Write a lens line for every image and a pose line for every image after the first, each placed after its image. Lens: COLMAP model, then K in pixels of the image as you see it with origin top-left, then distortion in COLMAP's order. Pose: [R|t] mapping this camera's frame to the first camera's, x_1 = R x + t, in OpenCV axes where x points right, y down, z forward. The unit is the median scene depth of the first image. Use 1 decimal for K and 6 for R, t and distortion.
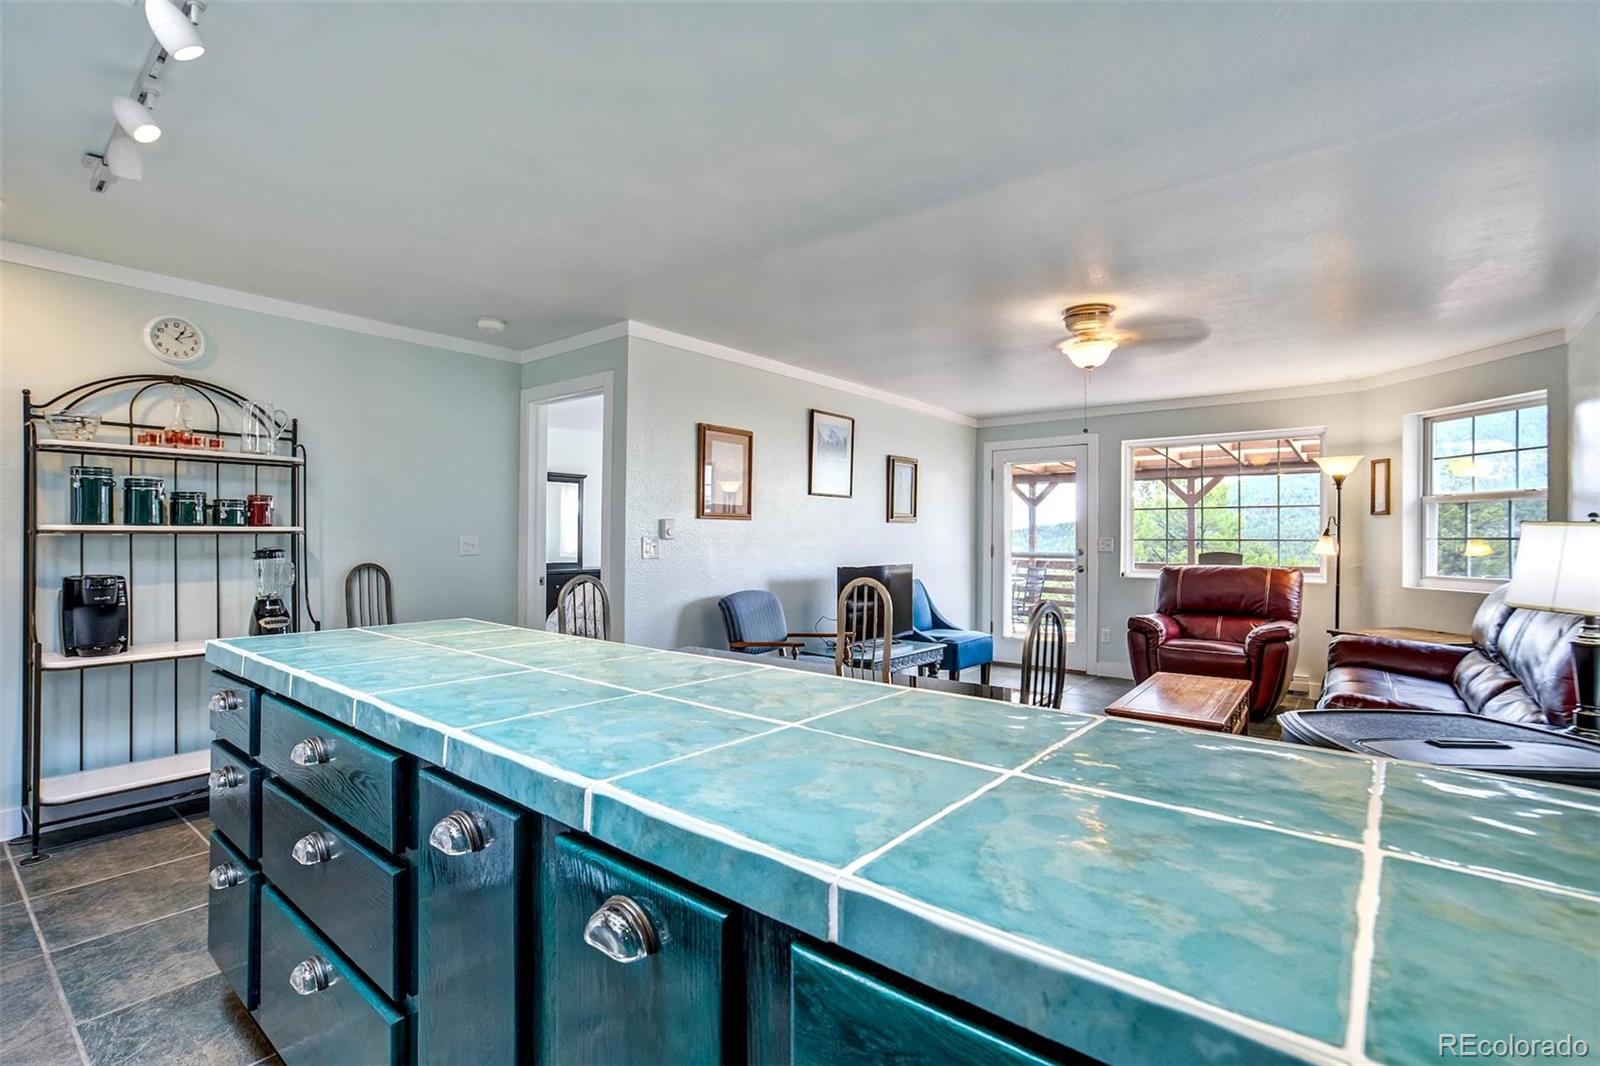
lens RADIAL K [[756.5, 0, 766.9], [0, 756.5, 535.8], [0, 0, 1]] dist [-0.029321, 0.010631]
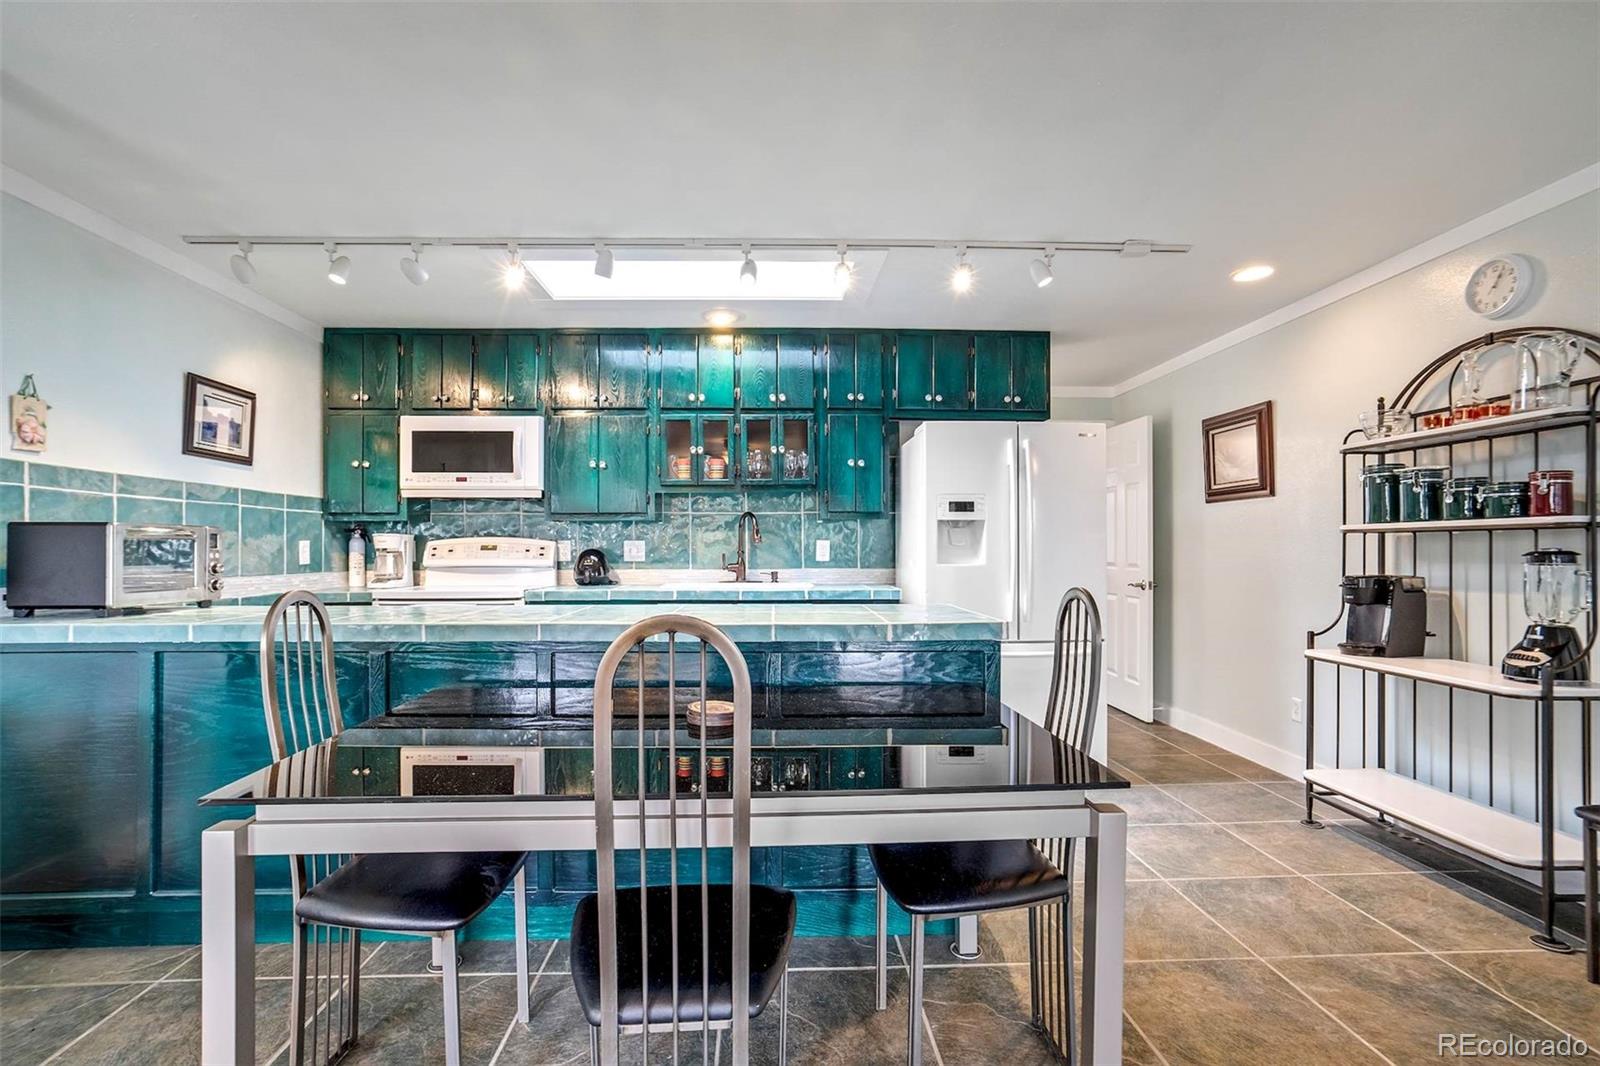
lens RADIAL K [[756.5, 0, 779.3], [0, 756.5, 544.7], [0, 0, 1]] dist [-0.029321, 0.010631]
pose [[-0.742375, -0.004938, -0.669967, 0.255532], [-0.001047, 0.999980, -0.006210, 0.015283], [0.669984, -0.003909, -0.742365, 0.919345]]
